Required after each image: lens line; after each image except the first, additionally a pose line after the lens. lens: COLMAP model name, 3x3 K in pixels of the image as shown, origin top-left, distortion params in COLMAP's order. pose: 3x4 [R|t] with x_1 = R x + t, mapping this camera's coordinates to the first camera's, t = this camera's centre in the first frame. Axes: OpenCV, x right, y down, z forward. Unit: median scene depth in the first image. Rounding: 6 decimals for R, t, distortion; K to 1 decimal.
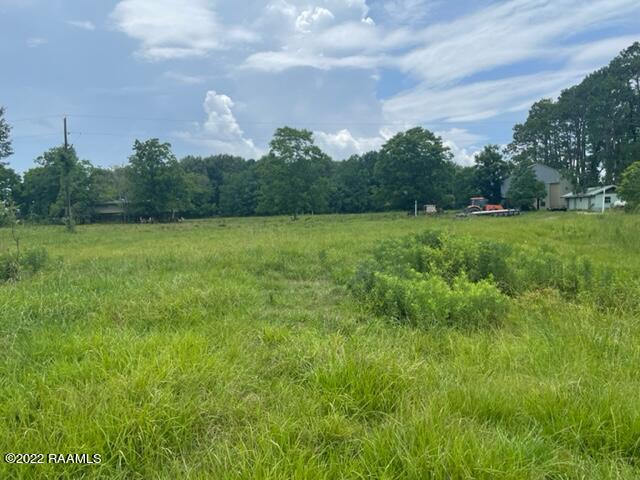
lens RADIAL K [[489.3, 0, 319.3], [0, 489.3, 240.4], [0, 0, 1]] dist [-0.002539, -0.006447]
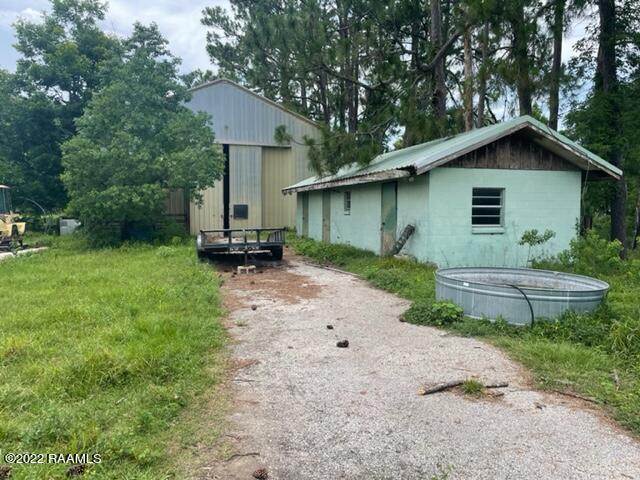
lens RADIAL K [[489.3, 0, 319.3], [0, 489.3, 239.8], [0, 0, 1]] dist [-0.002539, -0.006447]
pose [[0.907744, 0.014231, 0.419282, 0.454177], [-0.014809, 0.999889, -0.001876, -0.068116], [-0.419262, -0.004506, 0.907854, 0.847799]]
